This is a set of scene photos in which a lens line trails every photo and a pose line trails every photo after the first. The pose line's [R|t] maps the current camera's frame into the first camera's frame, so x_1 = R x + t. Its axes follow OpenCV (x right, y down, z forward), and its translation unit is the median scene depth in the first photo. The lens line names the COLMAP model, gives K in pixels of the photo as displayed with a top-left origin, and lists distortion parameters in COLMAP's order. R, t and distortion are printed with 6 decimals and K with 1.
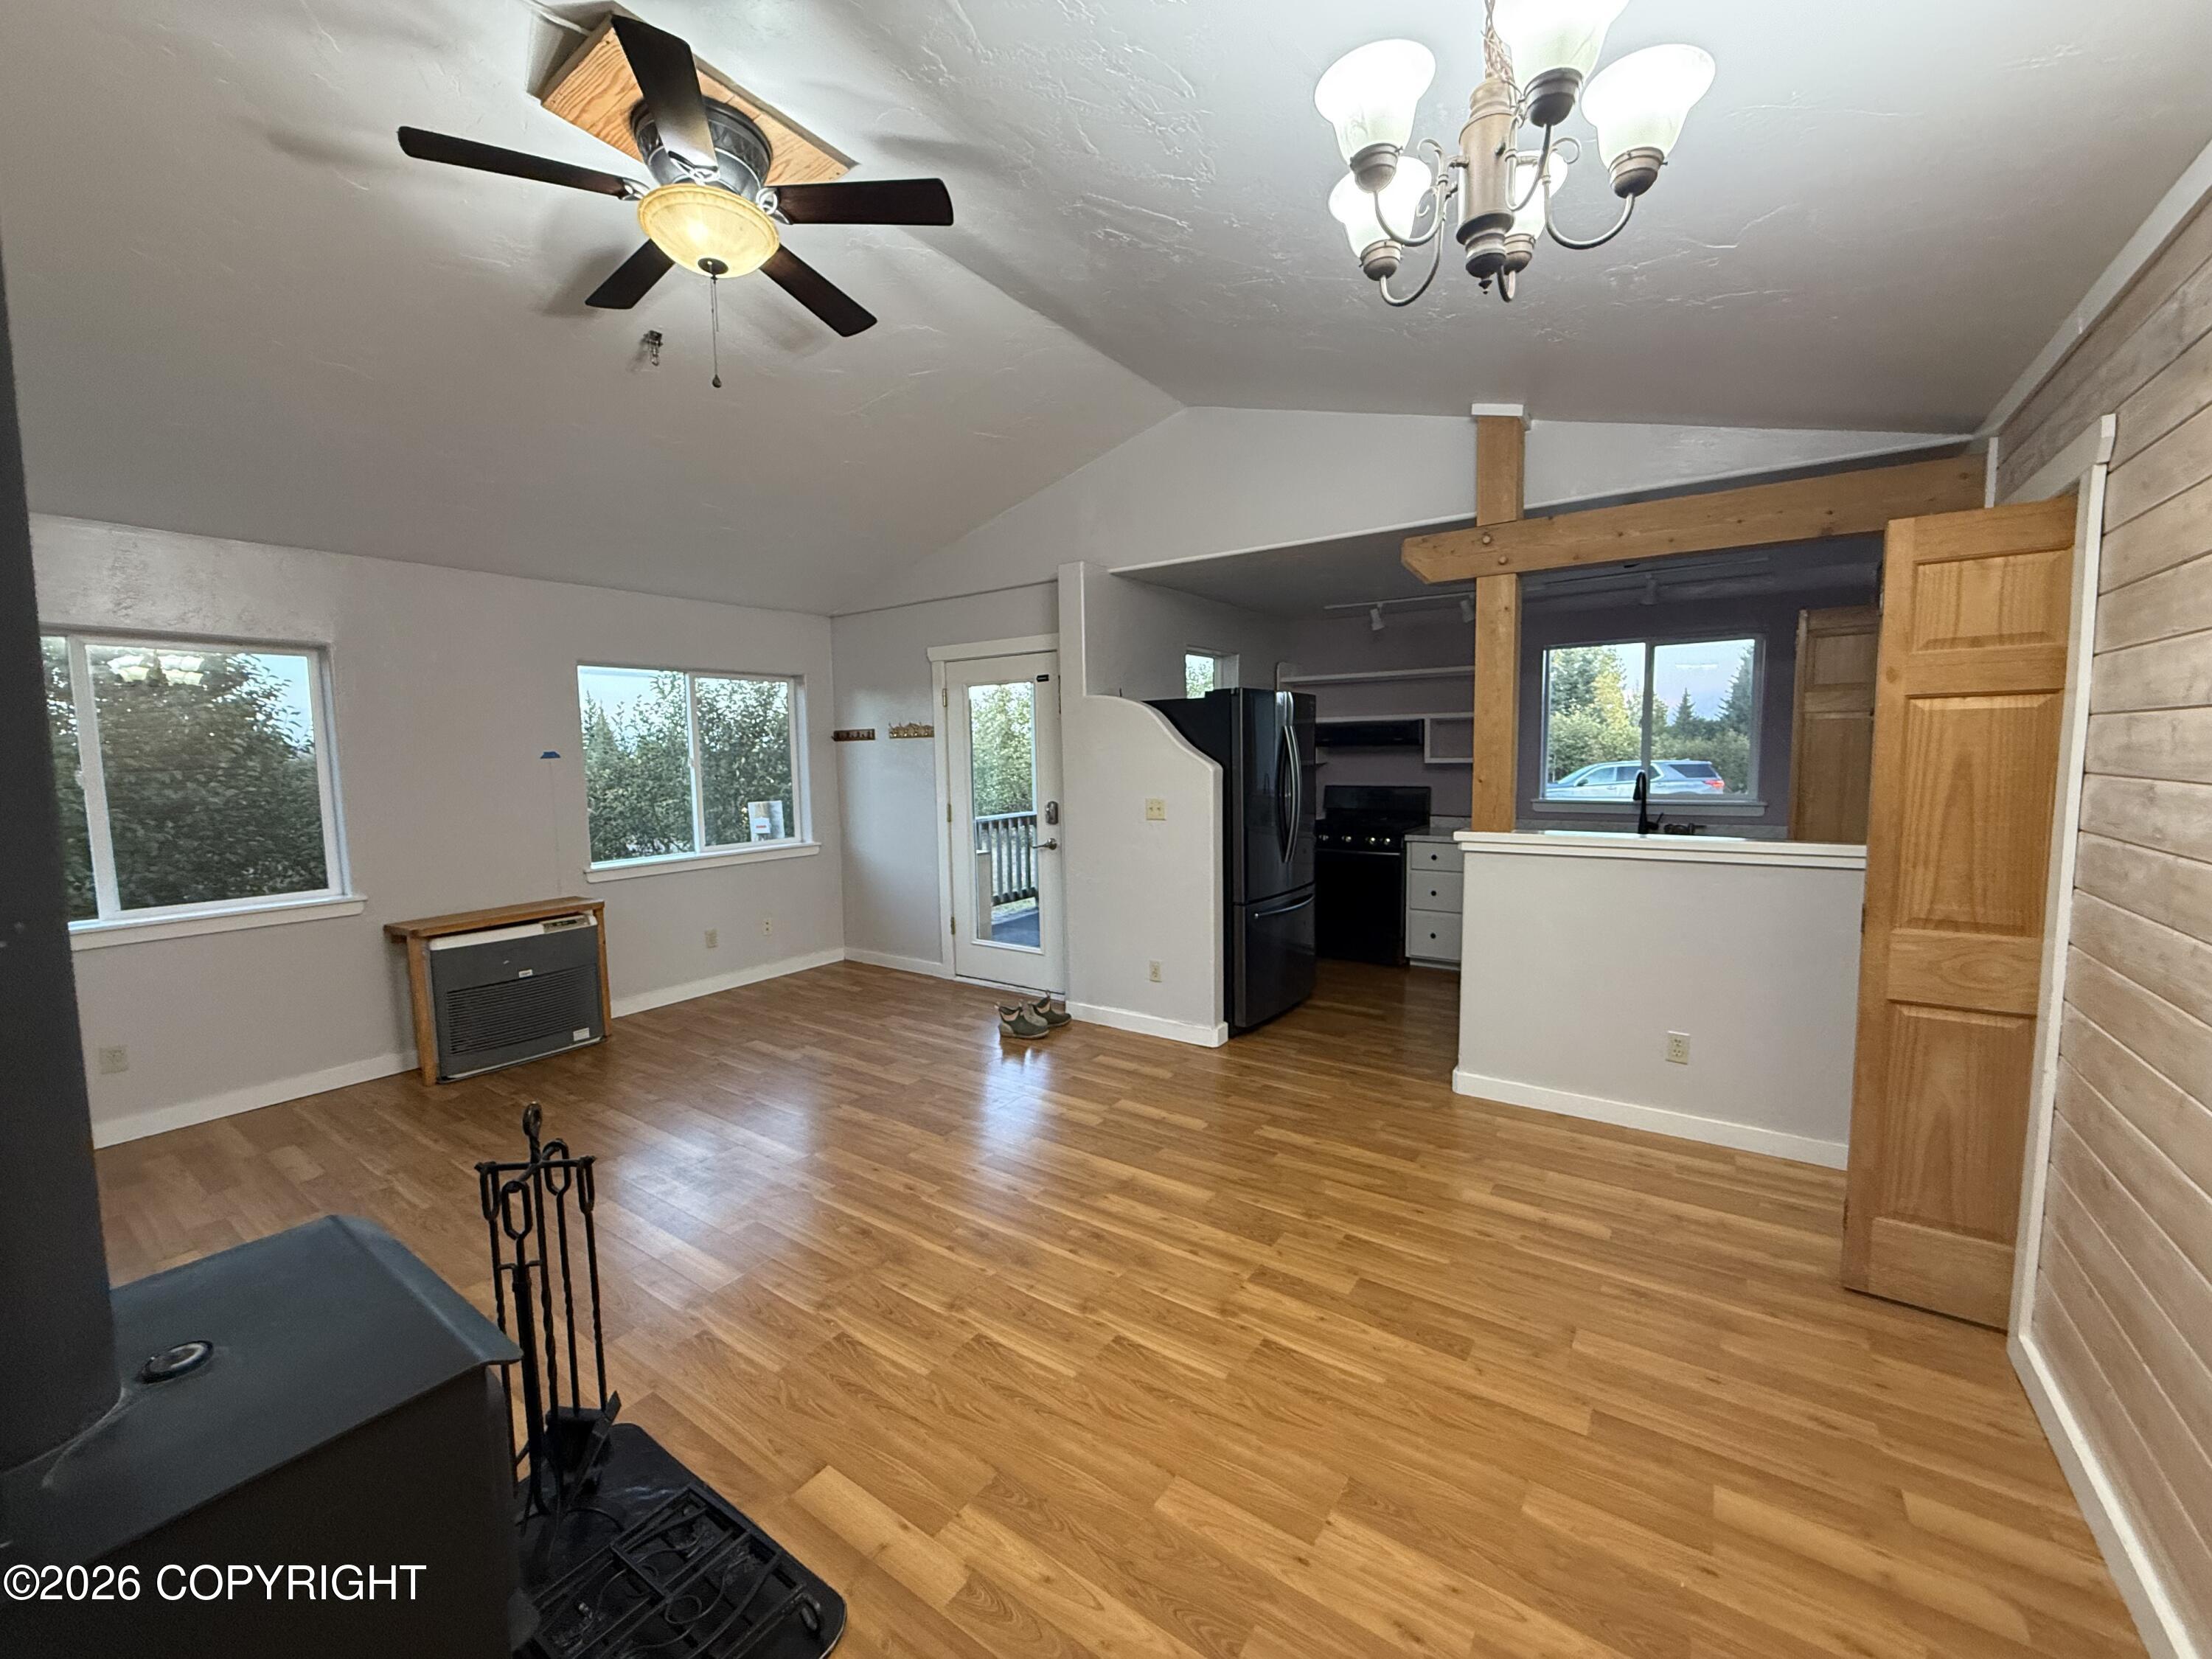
lens RADIAL K [[878.8, 0, 1098.3], [0, 878.8, 826.3], [0, 0, 1]] dist [0.003995, 0.000044]
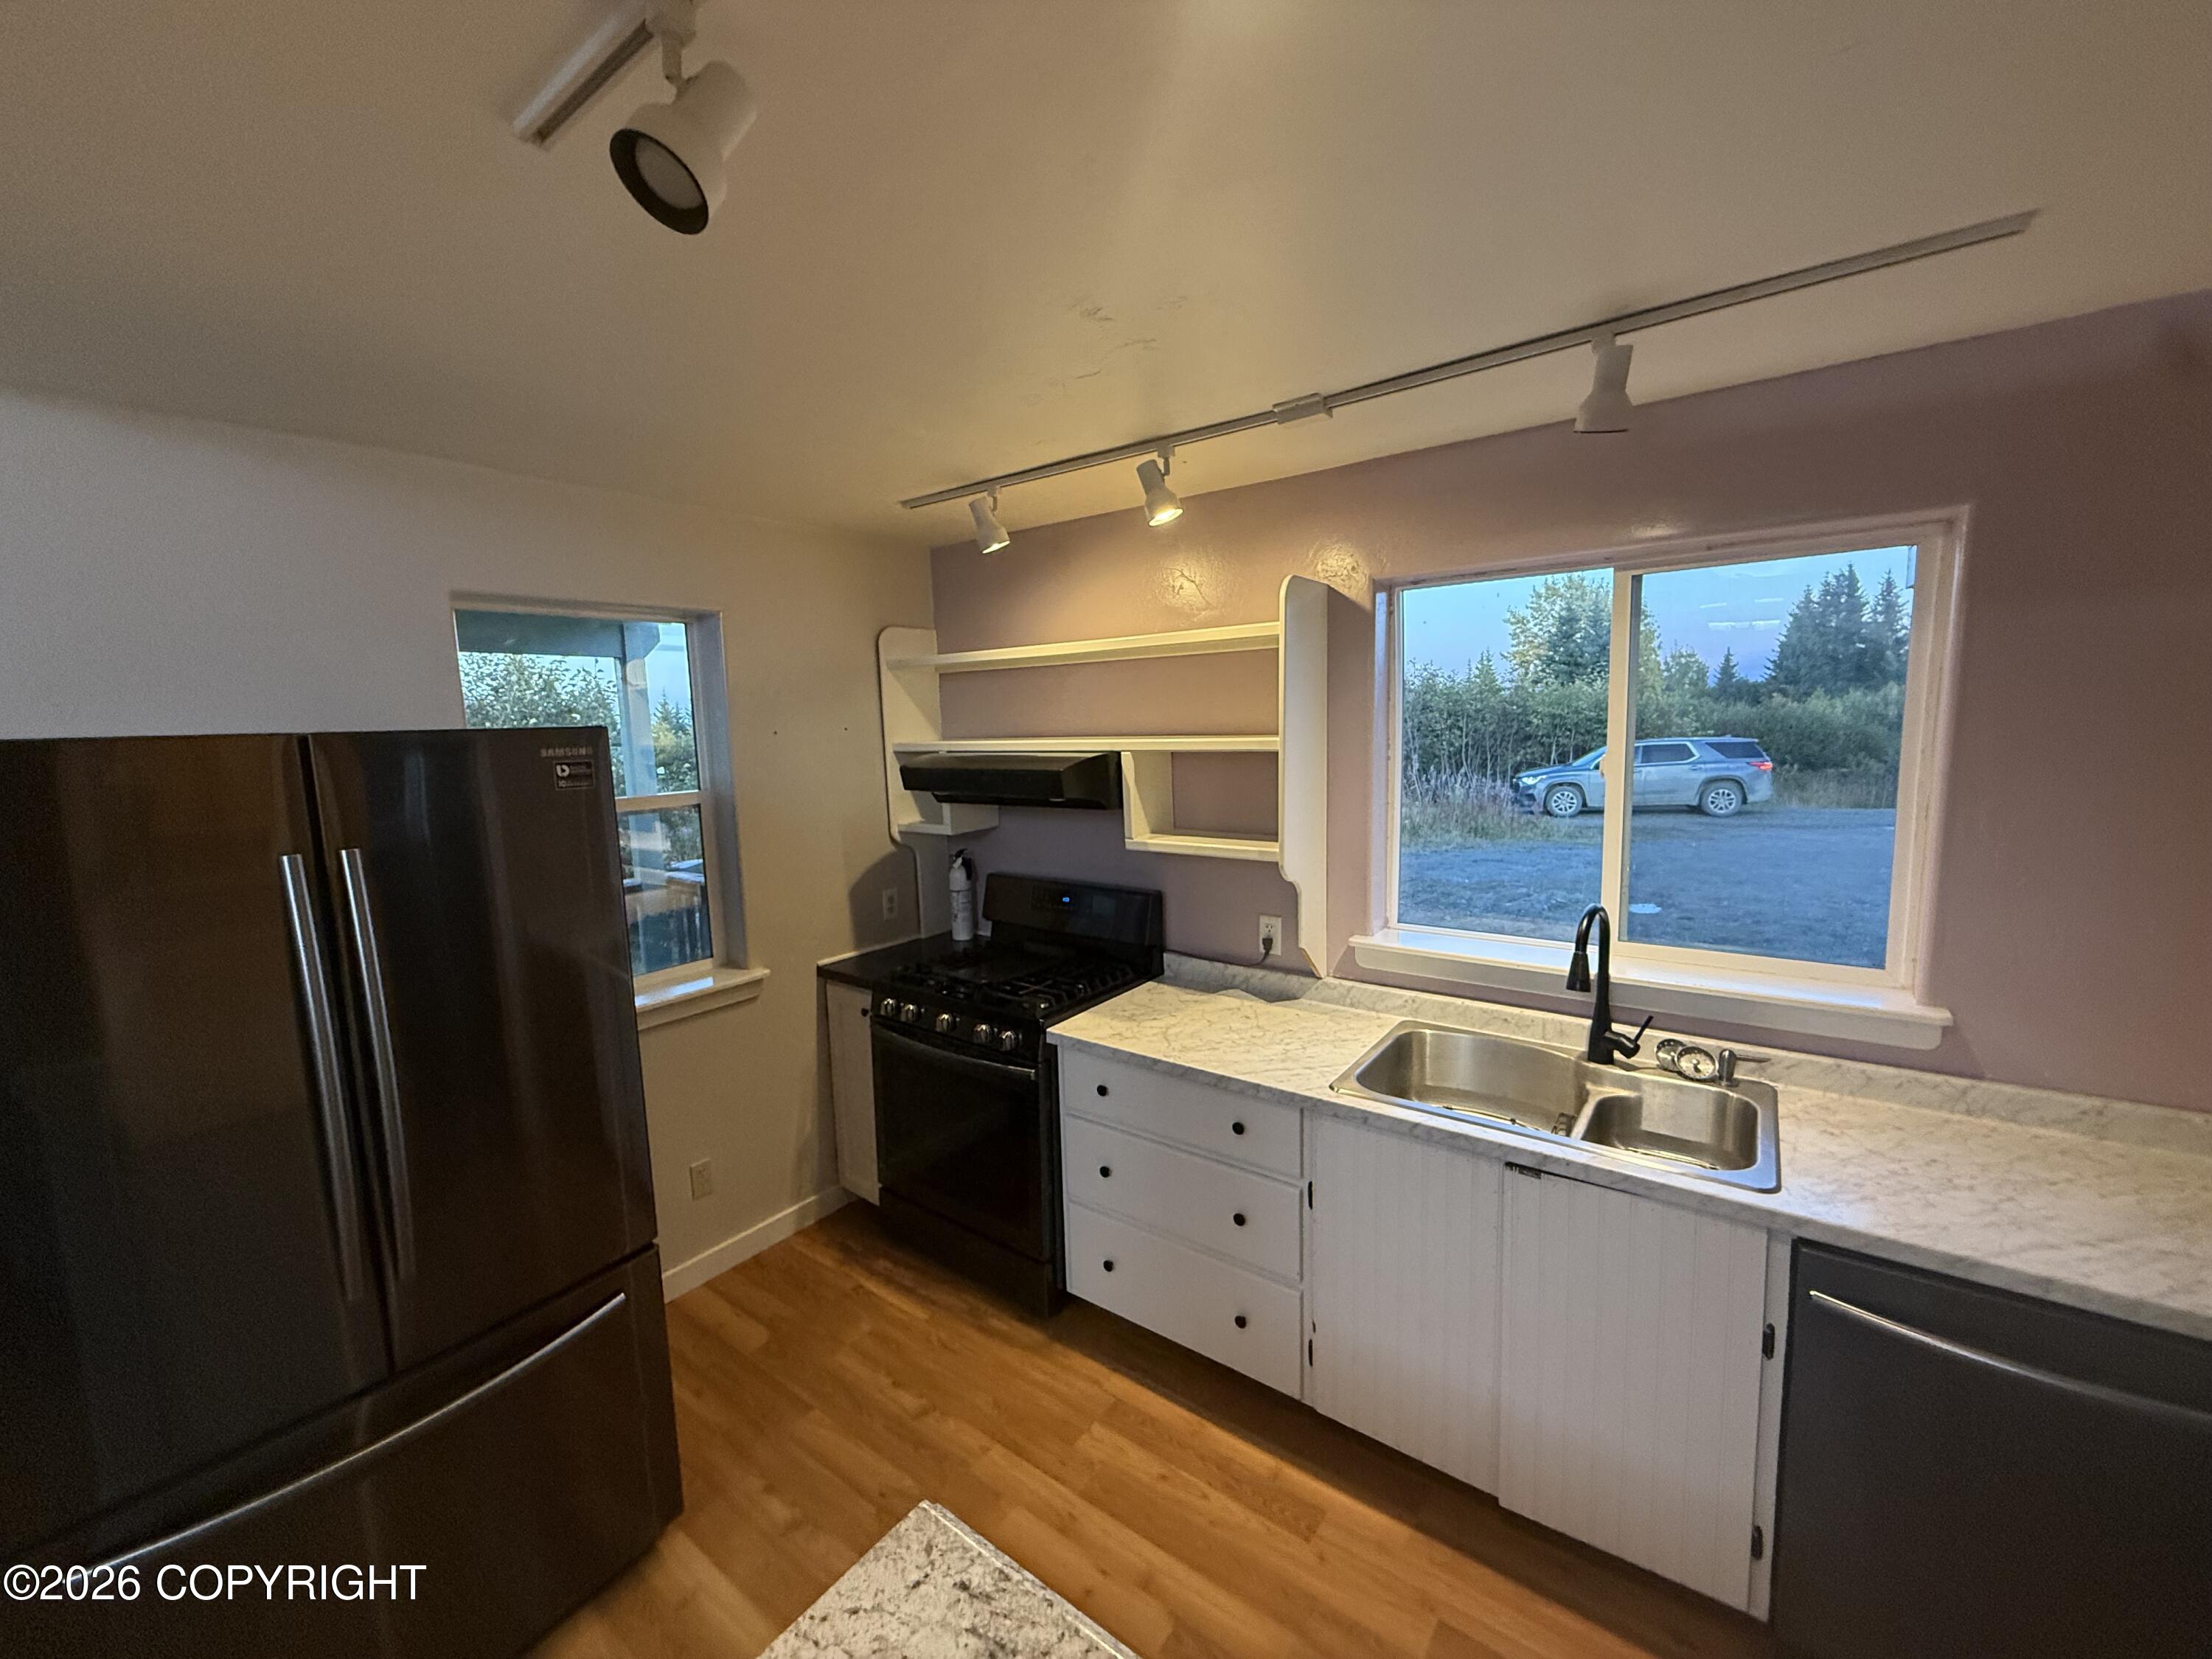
lens RADIAL K [[878.8, 0, 1098.3], [0, 878.8, 826.3], [0, 0, 1]] dist [0.003995, 0.000044]
pose [[0.999508, -0.006037, -0.030777, 0.371517], [0.007181, 0.999283, 0.037184, -0.101555], [0.030530, -0.037386, 0.998834, 0.554673]]
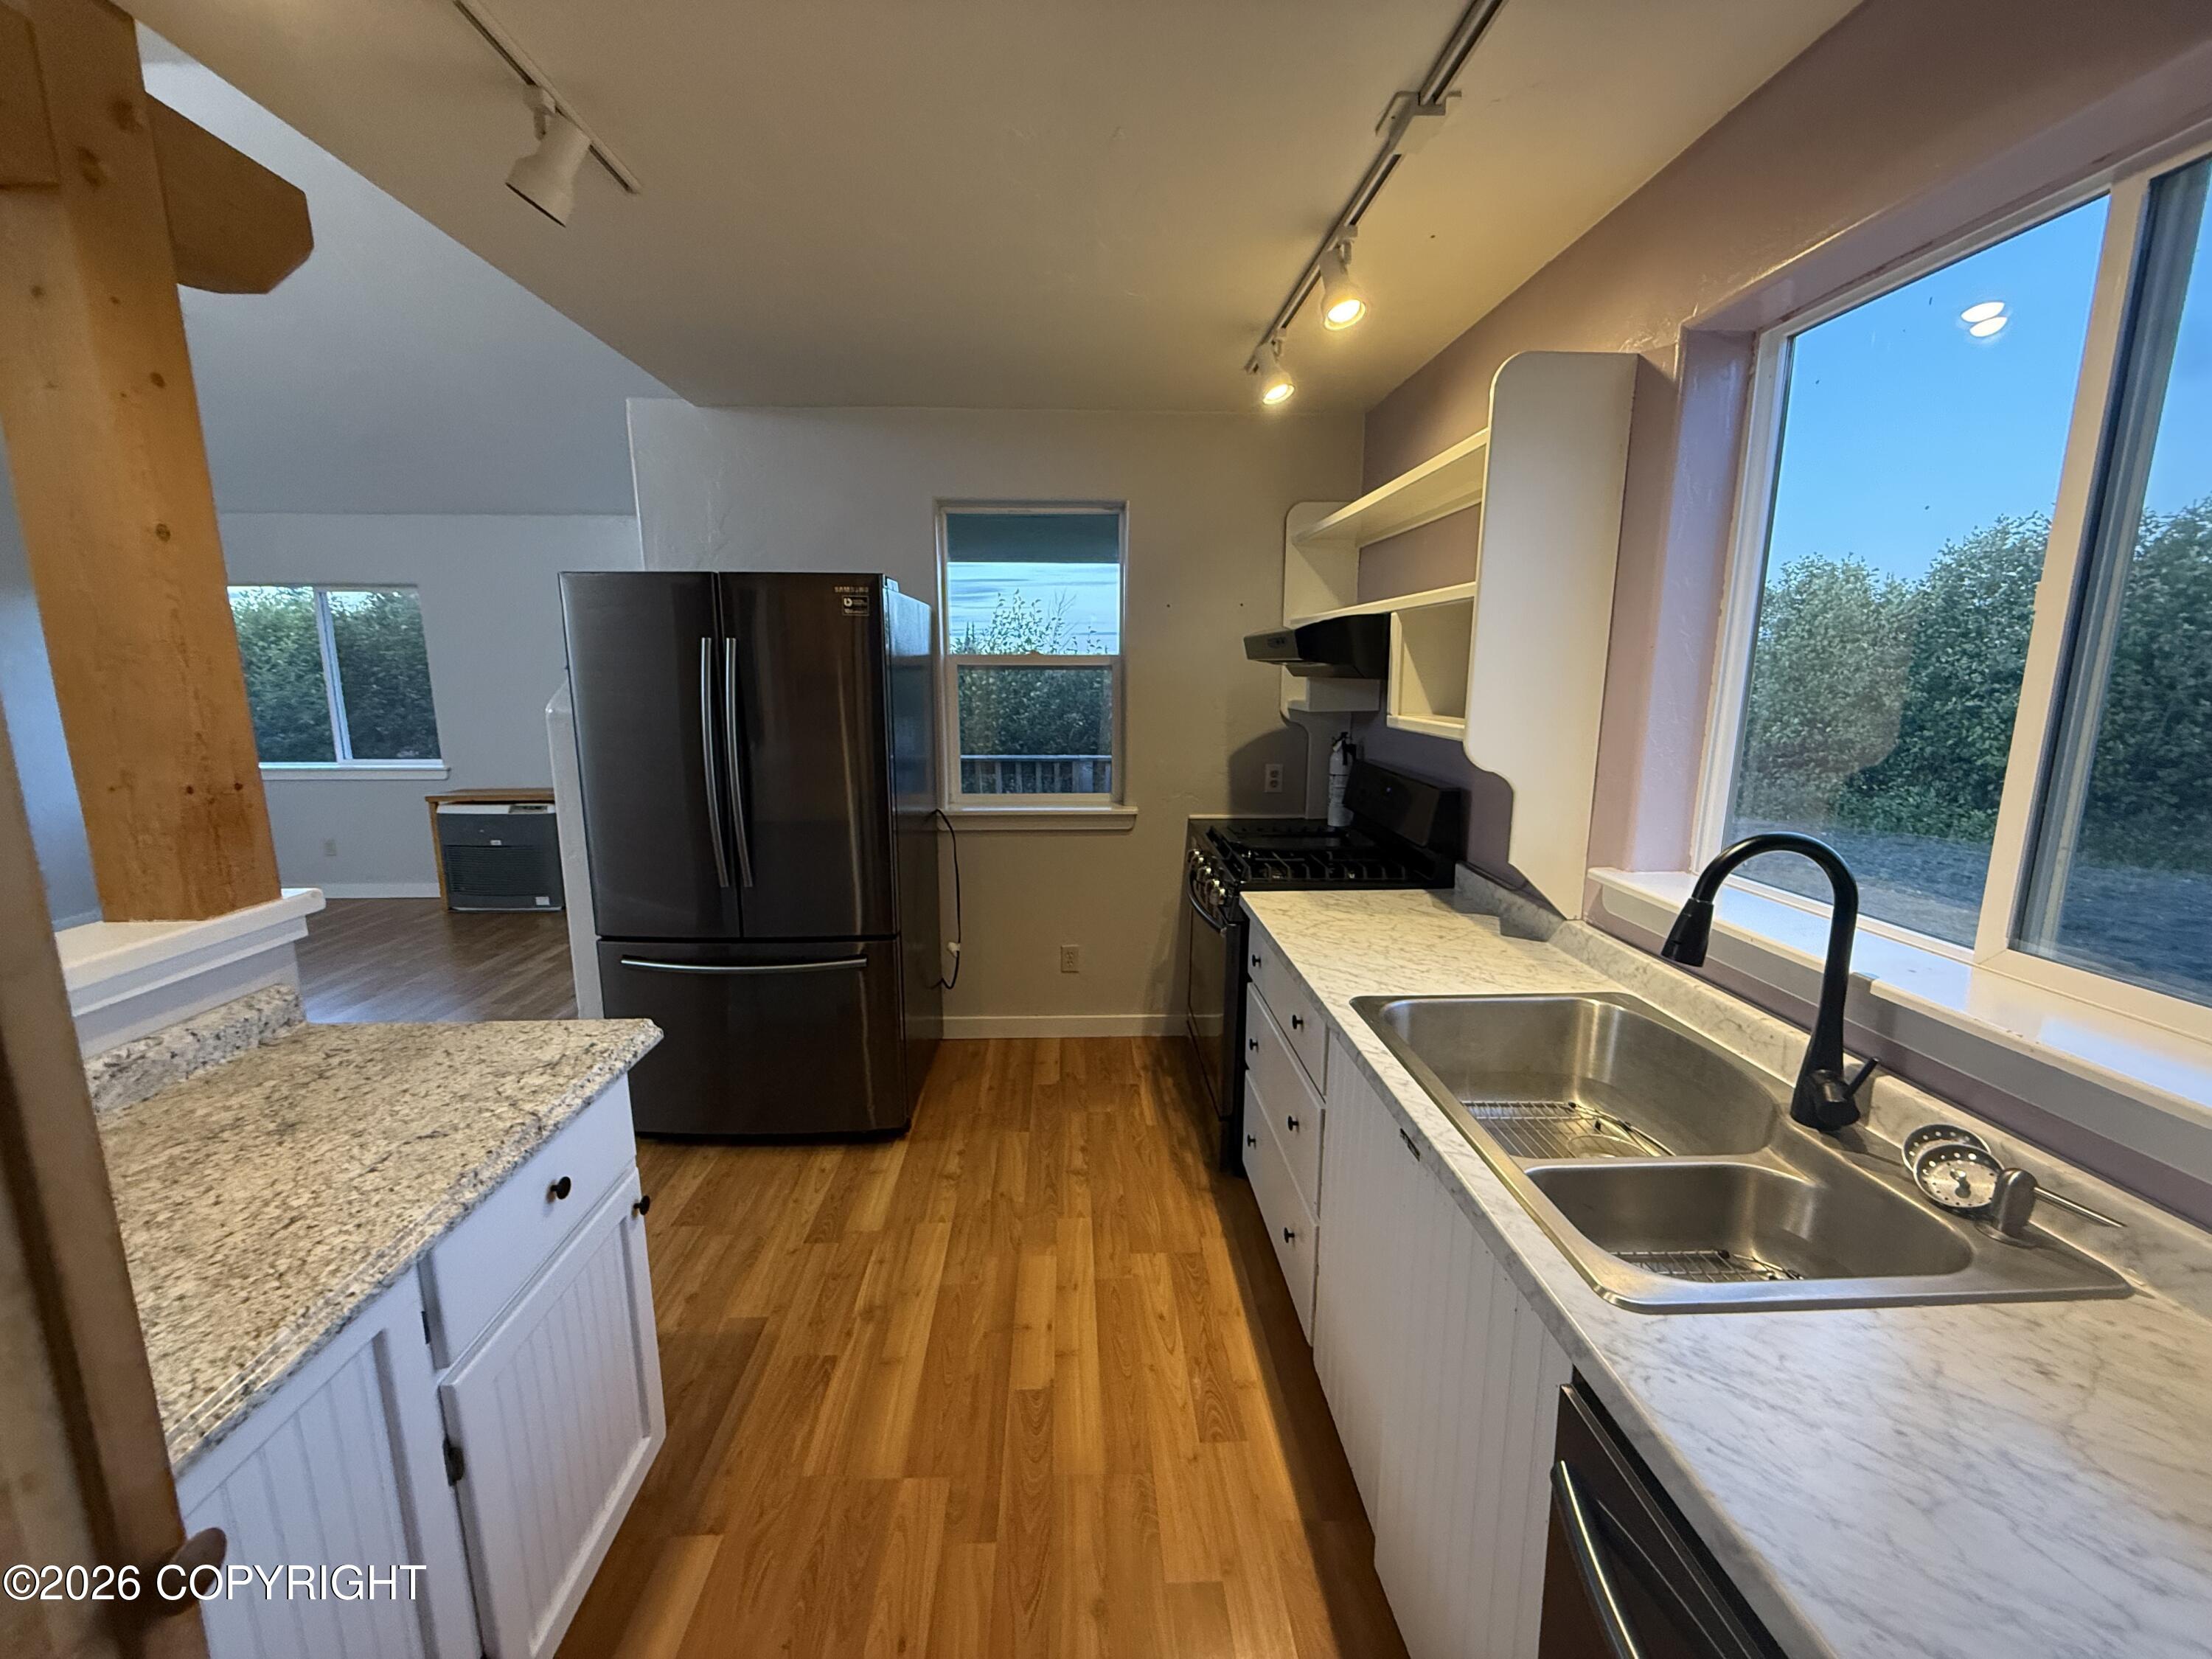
lens RADIAL K [[878.8, 0, 1098.3], [0, 878.8, 826.3], [0, 0, 1]] dist [0.003995, 0.000044]
pose [[0.606099, 0.162284, -0.778658, 0.605516], [-0.081054, 0.986470, 0.142504, -0.074606], [0.791249, -0.023258, 0.611052, 0.659380]]
